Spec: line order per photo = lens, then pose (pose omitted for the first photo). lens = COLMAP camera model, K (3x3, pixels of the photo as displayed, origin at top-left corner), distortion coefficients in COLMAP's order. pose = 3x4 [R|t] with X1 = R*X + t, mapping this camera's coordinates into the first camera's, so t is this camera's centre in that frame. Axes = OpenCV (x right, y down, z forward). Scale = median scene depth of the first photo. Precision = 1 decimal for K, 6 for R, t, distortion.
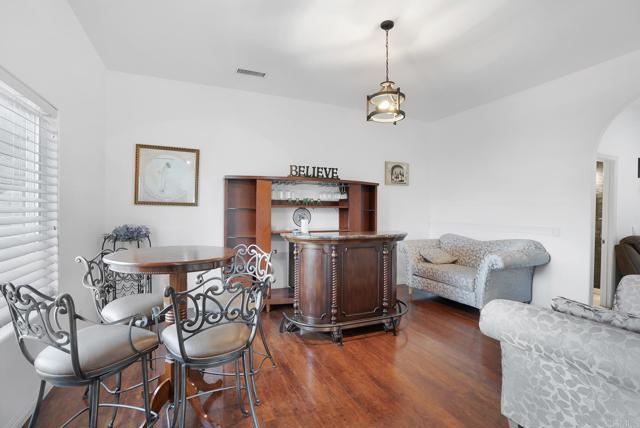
lens RADIAL K [[299.8, 0, 317.5], [0, 299.8, 214.0], [0, 0, 1]] dist [-0.051335, 0.014200]
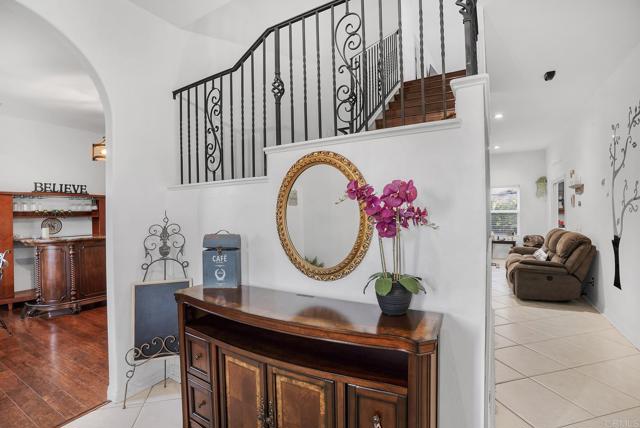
lens RADIAL K [[299.8, 0, 323.1], [0, 299.8, 213.8], [0, 0, 1]] dist [-0.051335, 0.014200]
pose [[0.808222, -0.018999, 0.588572, 0.153760], [0.027974, 0.999590, -0.006147, -0.000265], [-0.588214, 0.021433, 0.808421, -0.575731]]
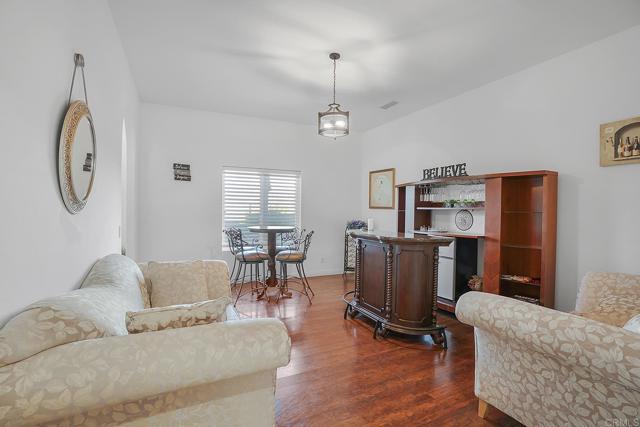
lens RADIAL K [[299.8, 0, 317.6], [0, 299.8, 212.6], [0, 0, 1]] dist [-0.051335, 0.014200]
pose [[0.028781, 0.004709, -0.999575, 0.937553], [-0.015938, 0.999864, 0.004251, -0.009625], [0.999459, 0.015809, 0.028852, 0.585566]]
